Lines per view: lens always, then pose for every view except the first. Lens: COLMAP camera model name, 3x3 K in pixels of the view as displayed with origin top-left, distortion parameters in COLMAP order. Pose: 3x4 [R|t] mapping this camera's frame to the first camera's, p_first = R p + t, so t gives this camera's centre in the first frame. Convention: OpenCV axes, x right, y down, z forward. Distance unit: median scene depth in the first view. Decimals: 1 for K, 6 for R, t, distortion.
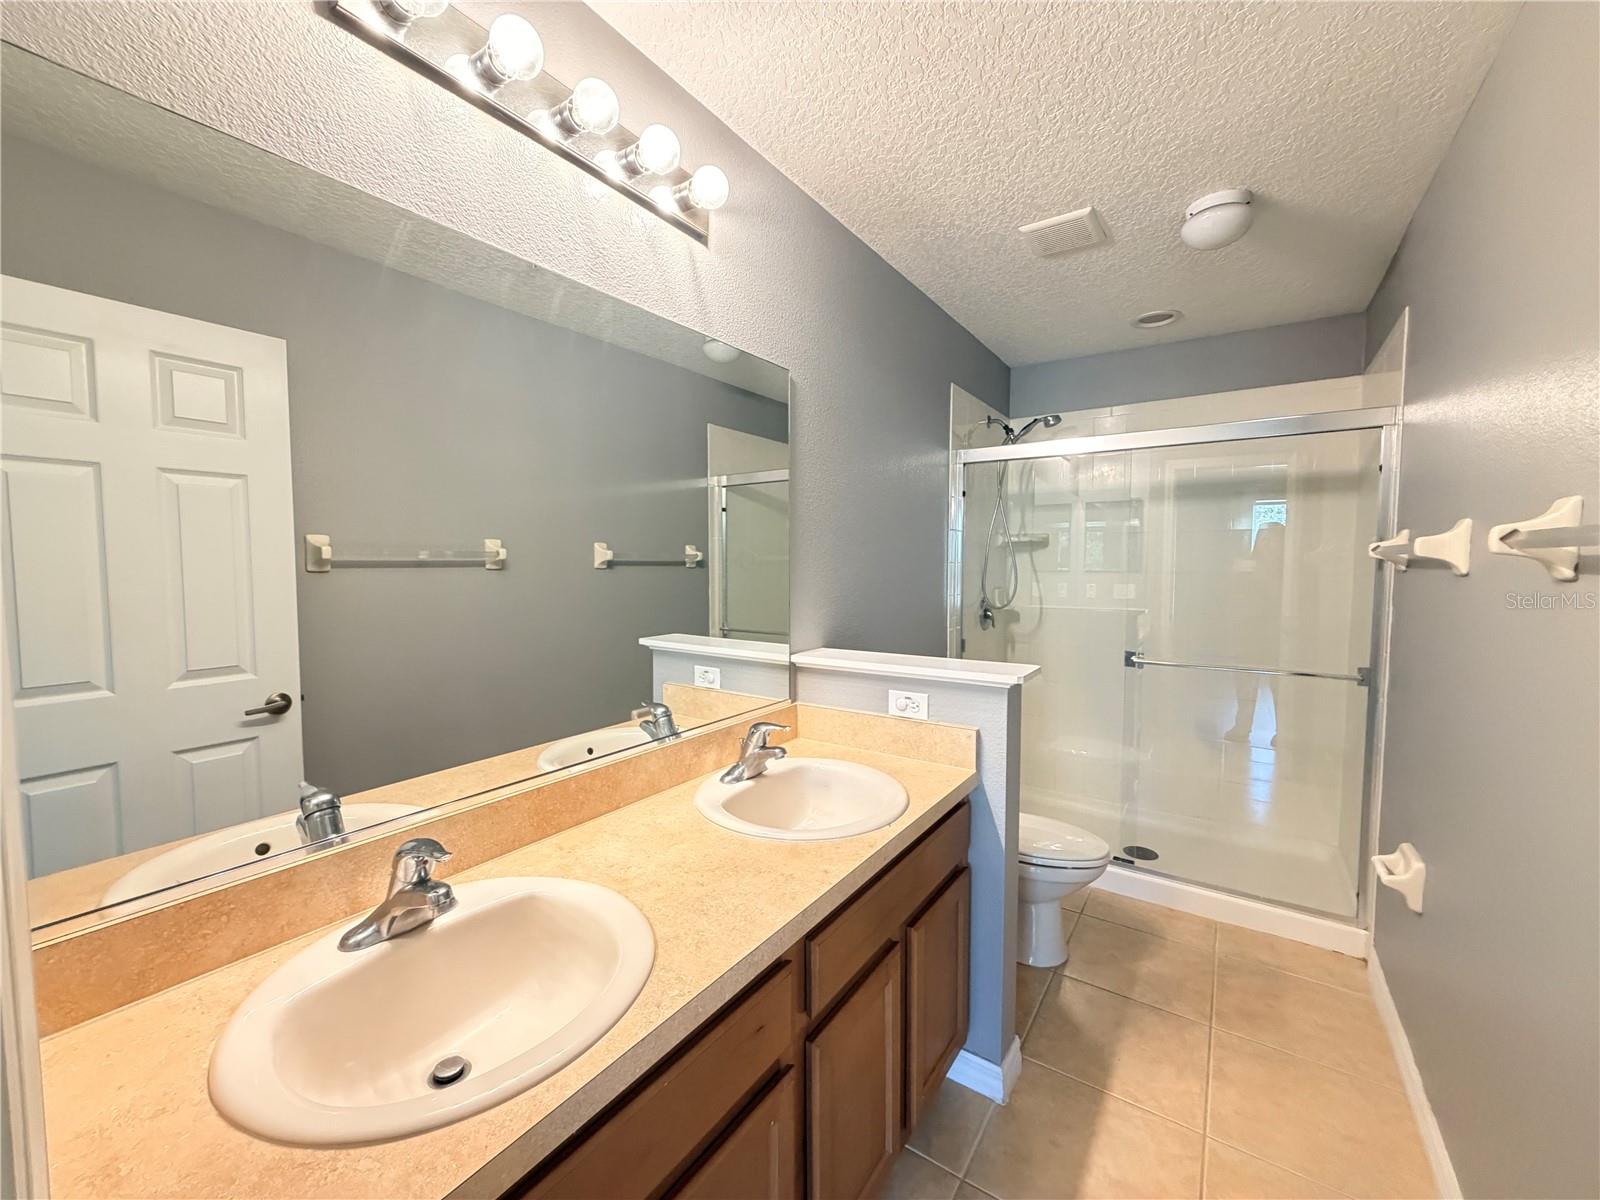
lens RADIAL K [[637.1, 0, 799.2], [0, 637.1, 597.2], [0, 0, 1]] dist [-0.000879, 0.000139]
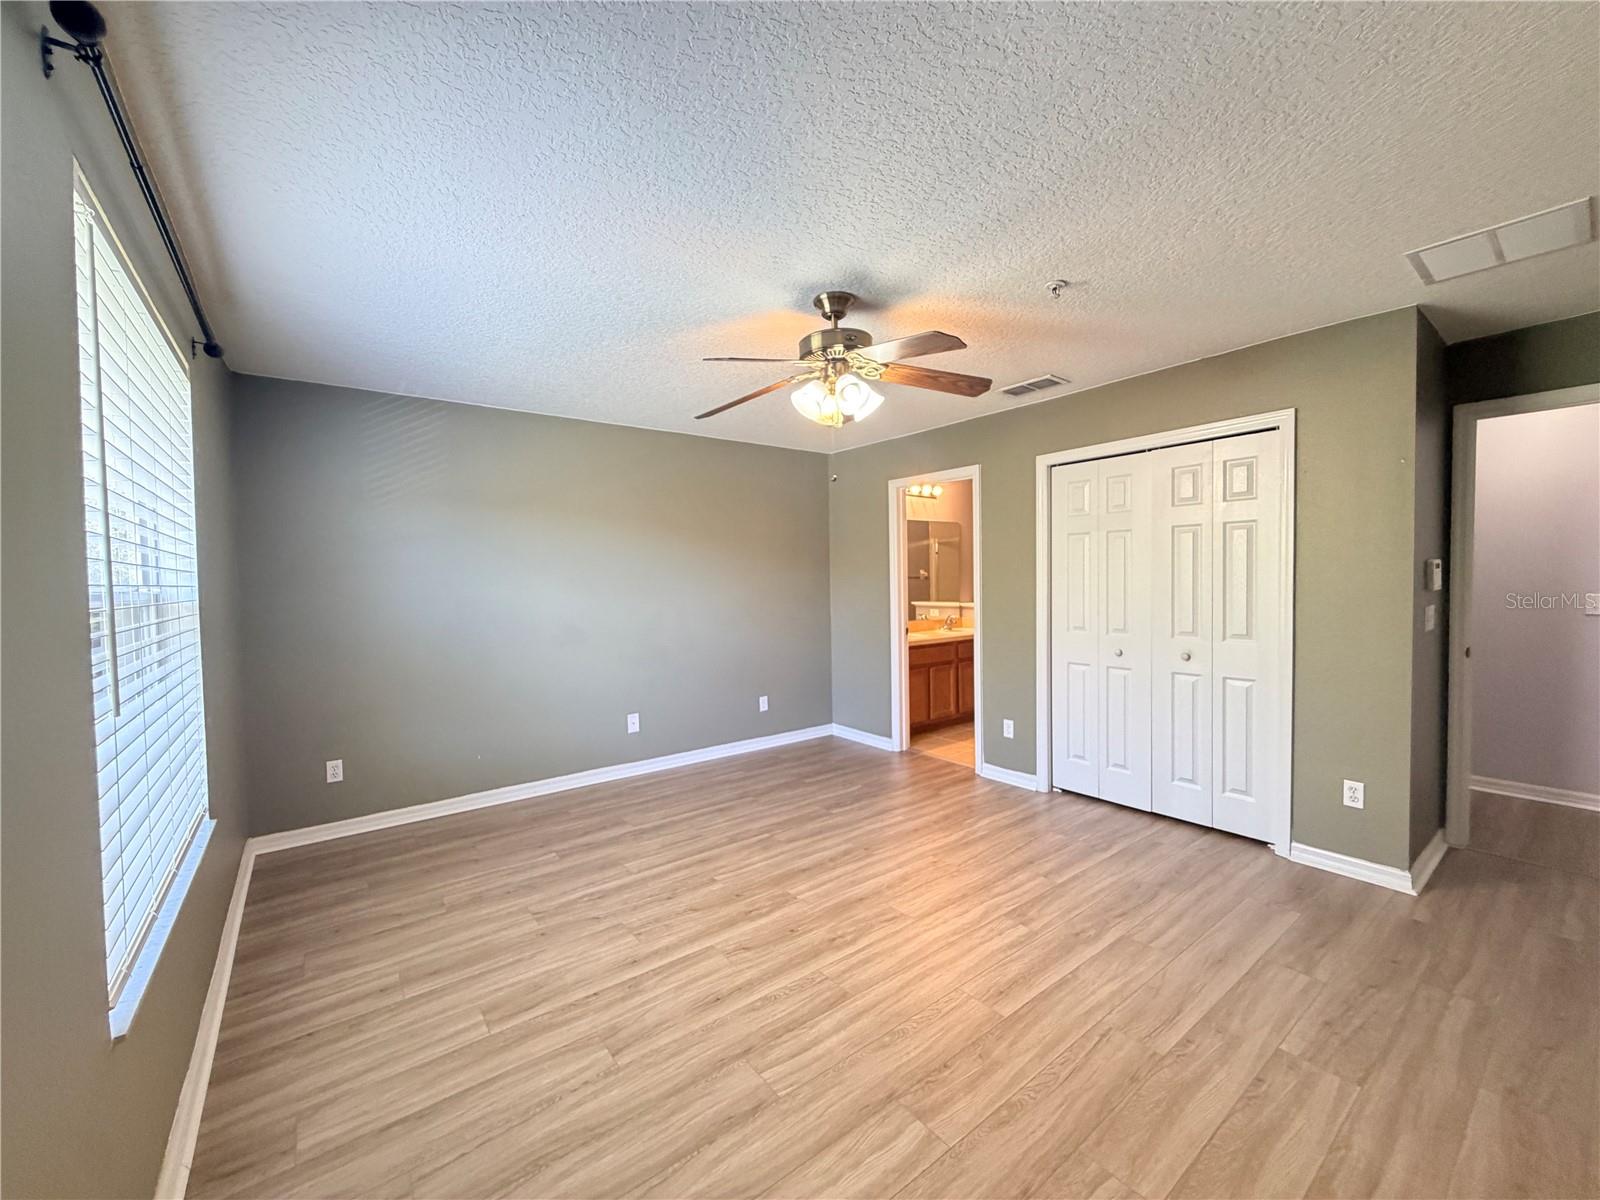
lens RADIAL K [[637.1, 0, 795.8], [0, 637.1, 593.7], [0, 0, 1]] dist [-0.000879, 0.000139]
pose [[0.949017, -0.004190, -0.315197, 0.125282], [-0.006948, 0.999391, -0.034206, 0.089794], [0.315148, 0.034653, 0.948410, -1.373333]]
